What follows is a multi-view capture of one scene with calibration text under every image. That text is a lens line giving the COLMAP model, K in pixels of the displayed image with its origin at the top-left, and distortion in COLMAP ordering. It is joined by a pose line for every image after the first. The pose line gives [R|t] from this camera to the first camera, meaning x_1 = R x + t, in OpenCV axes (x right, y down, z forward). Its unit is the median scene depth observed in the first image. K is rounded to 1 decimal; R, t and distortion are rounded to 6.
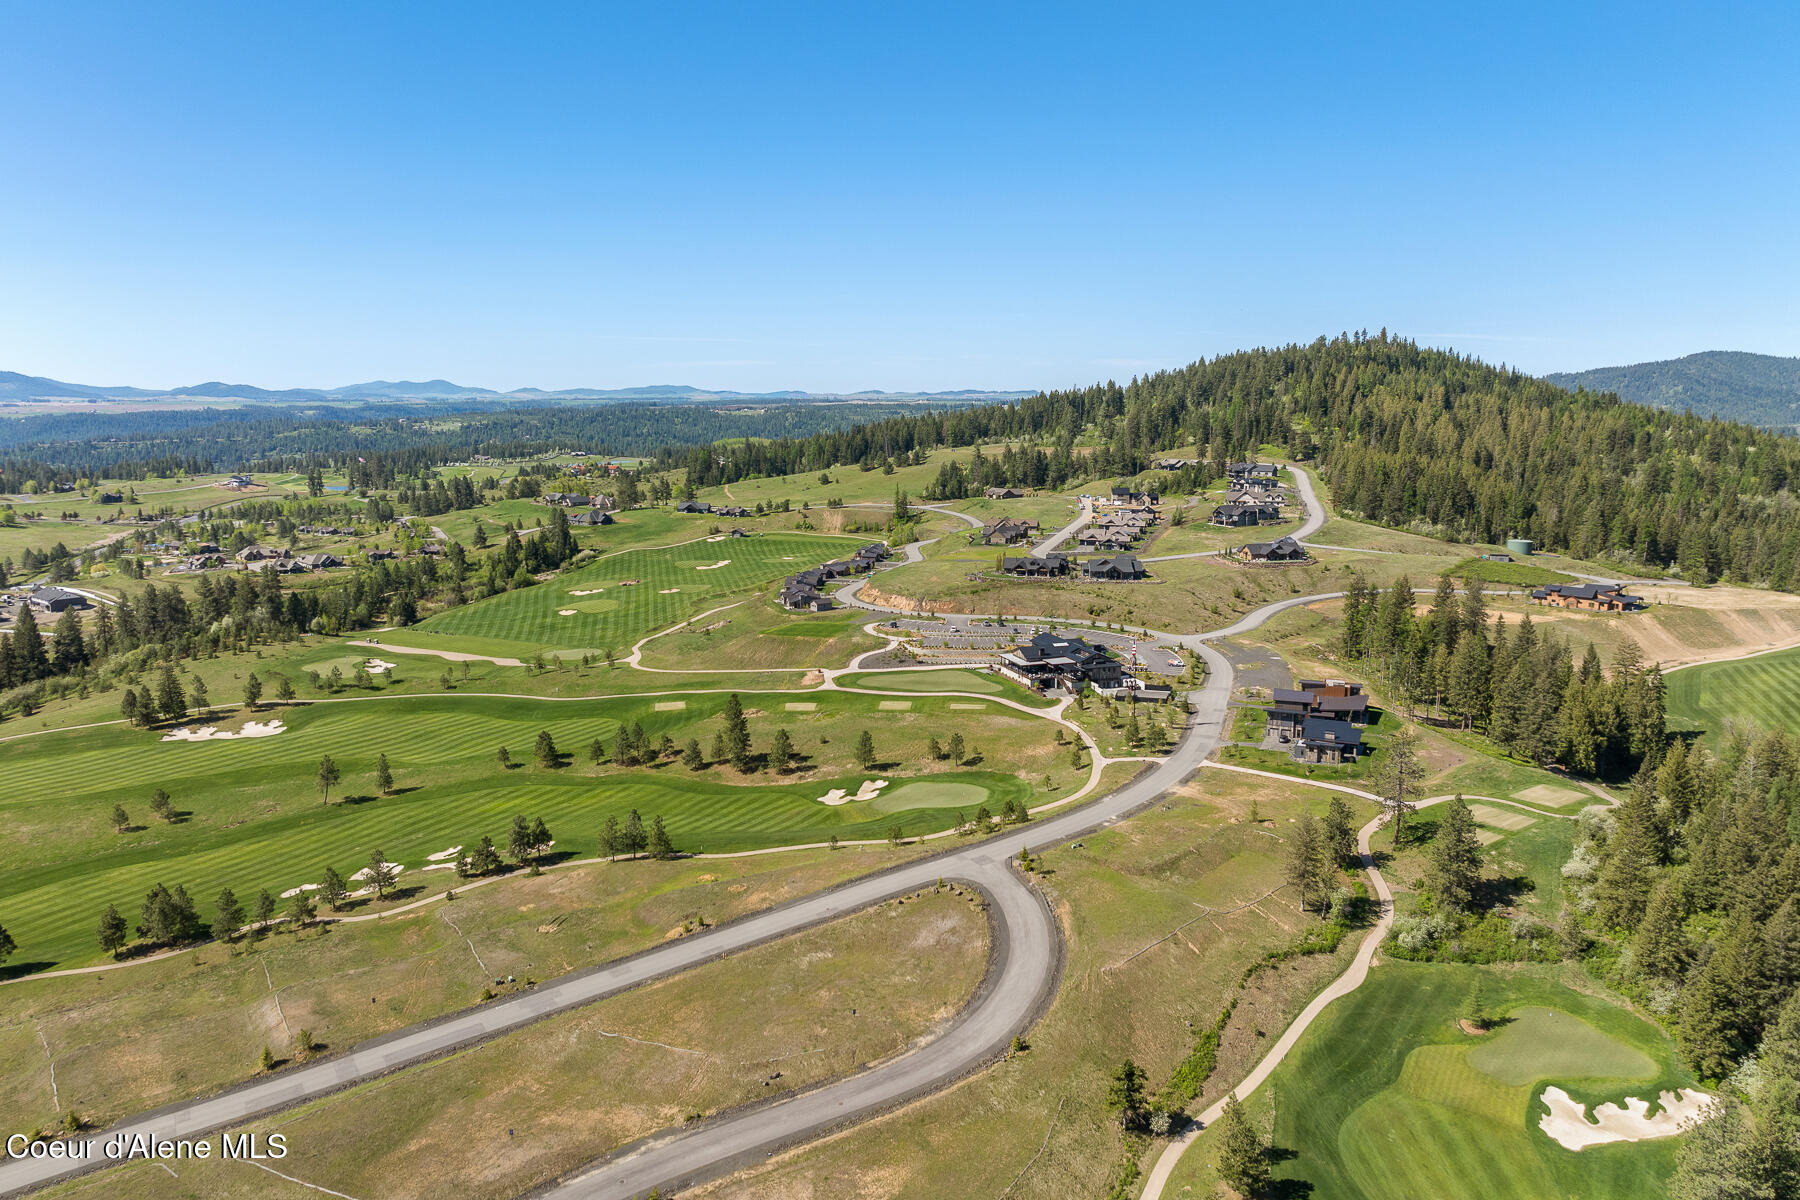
lens RADIAL K [[1272.0, 0, 931.9], [0, 1272.0, 580.7], [0, 0, 1]] dist [-0.029864, 0.014862]
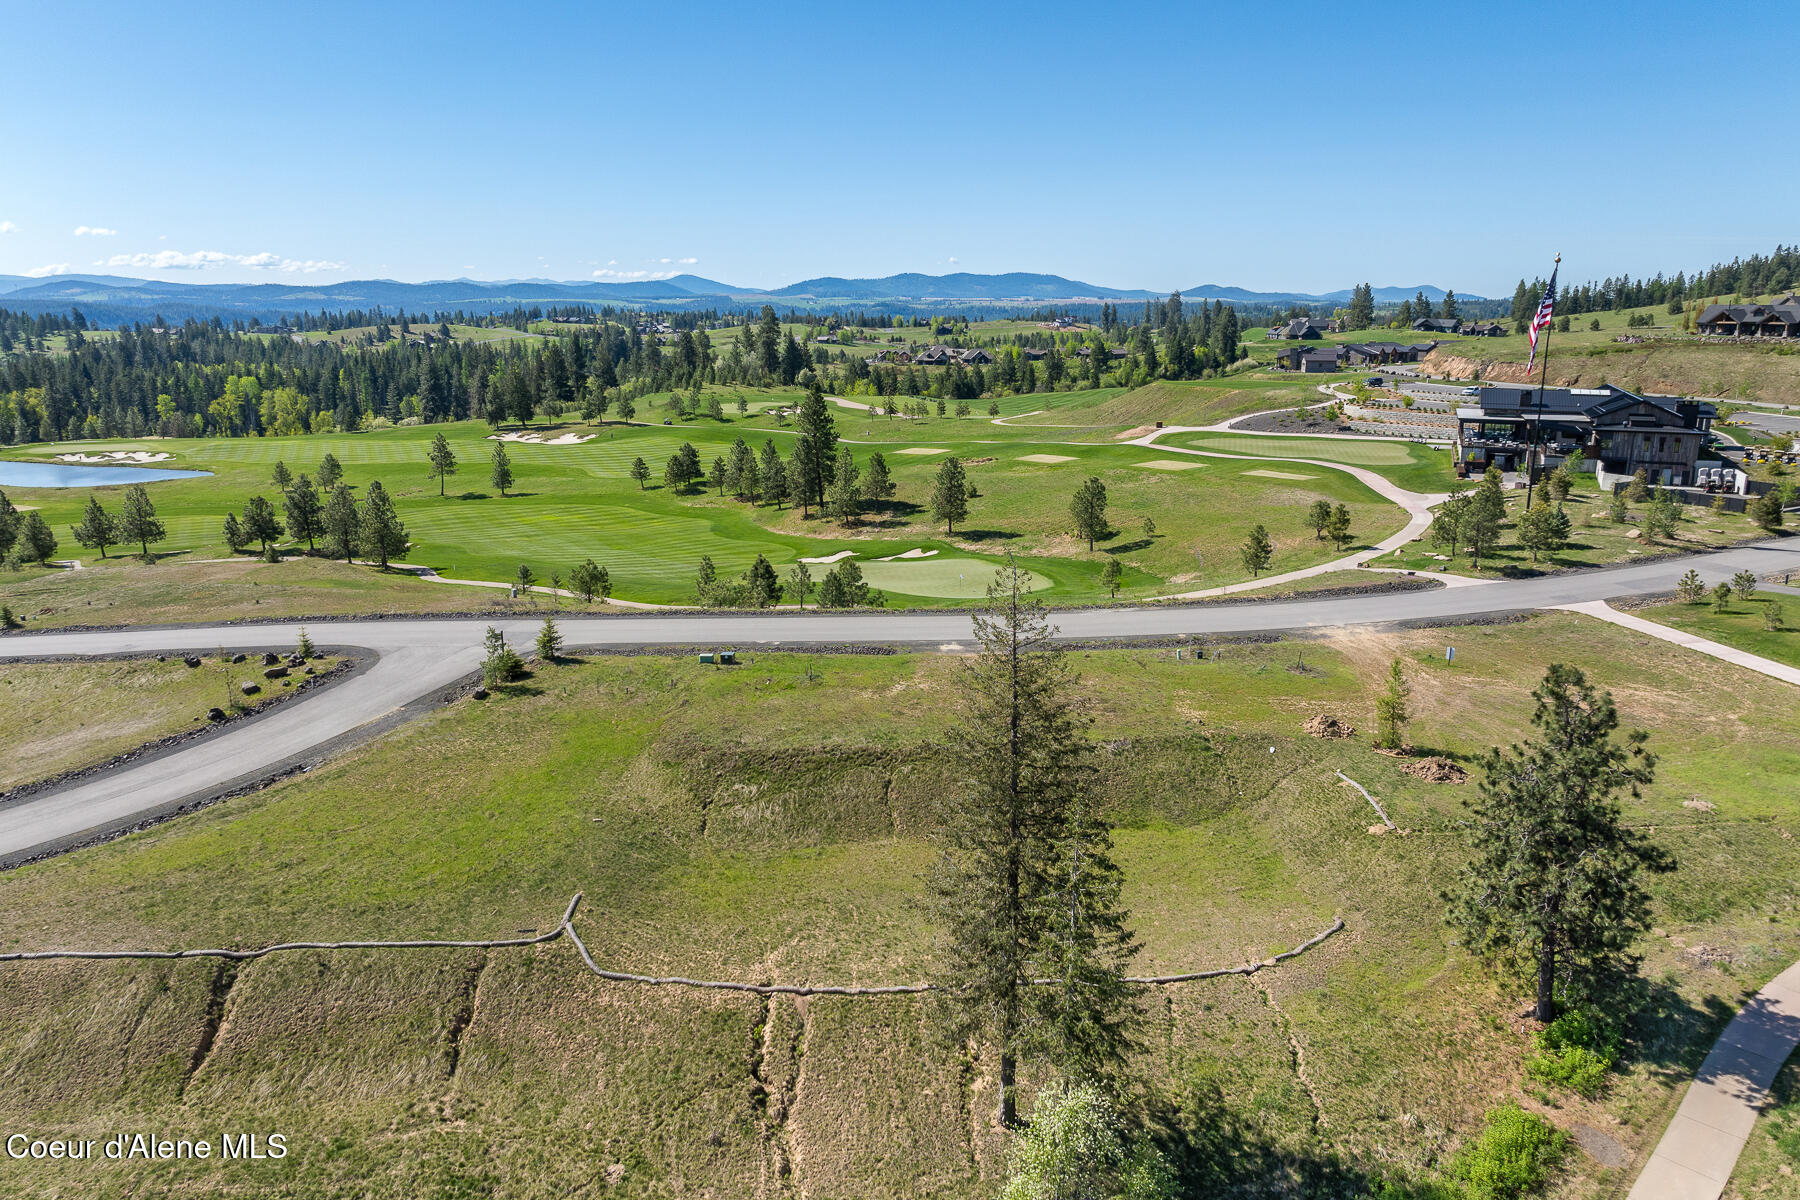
lens RADIAL K [[1272.0, 0, 903.9], [0, 1272.0, 601.0], [0, 0, 1]] dist [-0.029864, 0.014862]
pose [[0.725824, 0.158582, -0.669352, 0.131681], [-0.102763, 0.987141, 0.122440, 0.052738], [0.680162, -0.020085, 0.732787, 0.280947]]
